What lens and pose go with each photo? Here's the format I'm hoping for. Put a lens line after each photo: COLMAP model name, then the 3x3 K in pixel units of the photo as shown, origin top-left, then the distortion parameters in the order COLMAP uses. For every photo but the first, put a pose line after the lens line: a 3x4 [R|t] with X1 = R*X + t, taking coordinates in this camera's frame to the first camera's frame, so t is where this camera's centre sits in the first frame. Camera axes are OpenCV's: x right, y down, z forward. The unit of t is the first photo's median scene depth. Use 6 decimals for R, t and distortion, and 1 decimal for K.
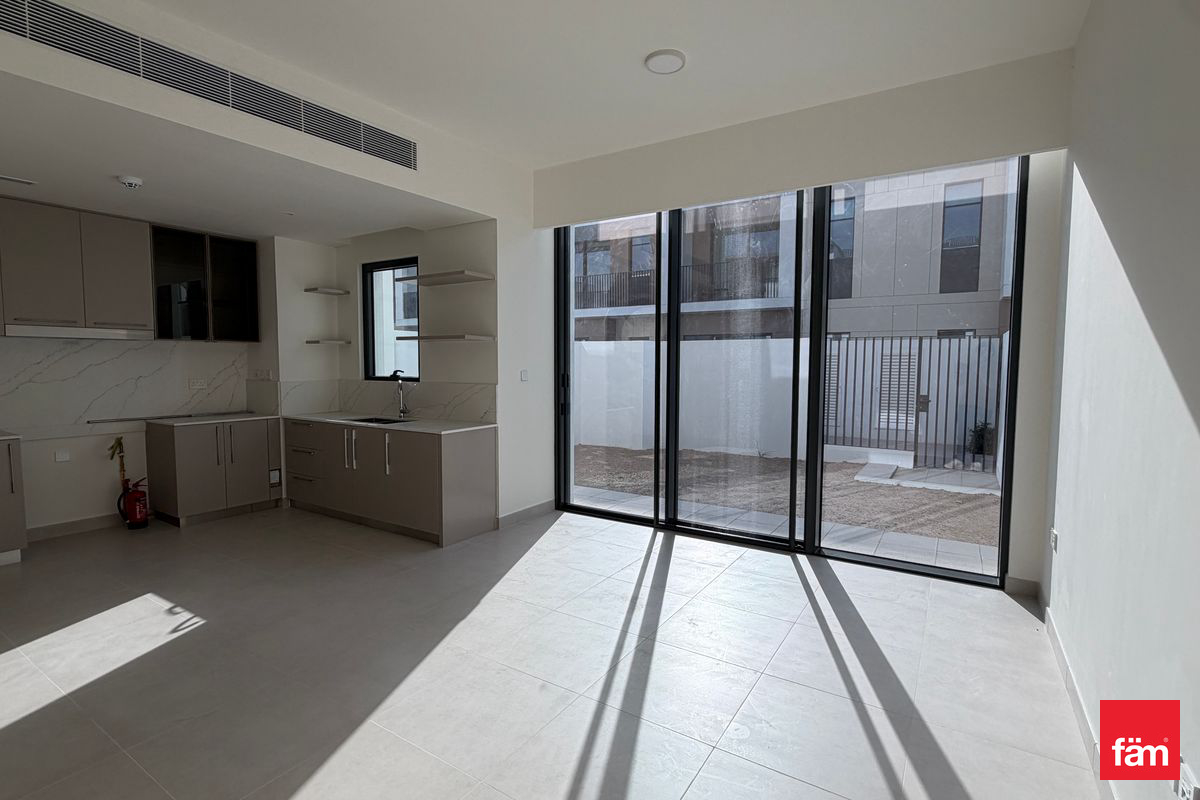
lens RADIAL K [[562.8, 0, 600.4], [0, 562.8, 401.3], [0, 0, 1]] dist [-0.000757, -0.002223]
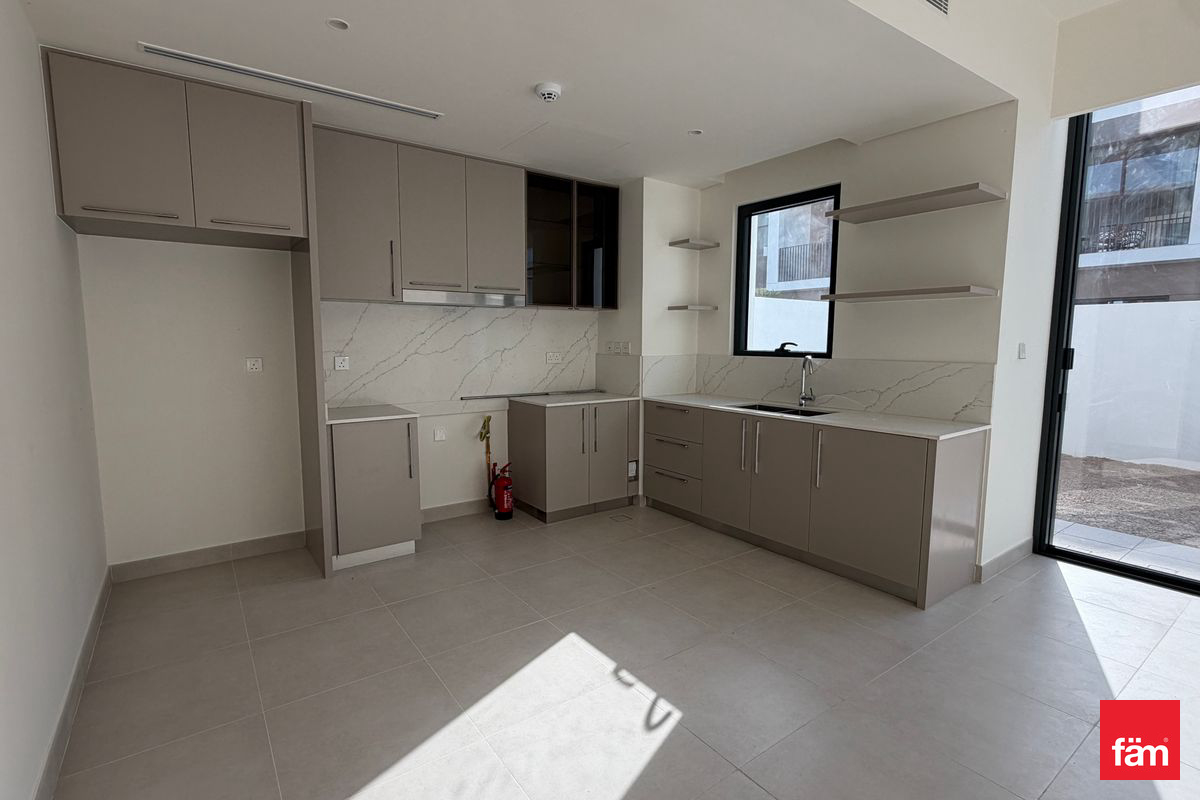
lens RADIAL K [[562.8, 0, 599.7], [0, 562.8, 400.6], [0, 0, 1]] dist [-0.000757, -0.002223]
pose [[0.931370, 0.038810, -0.361999, -0.336530], [-0.024689, 0.998746, 0.043554, -0.004317], [0.363235, -0.031627, 0.931160, 0.209791]]
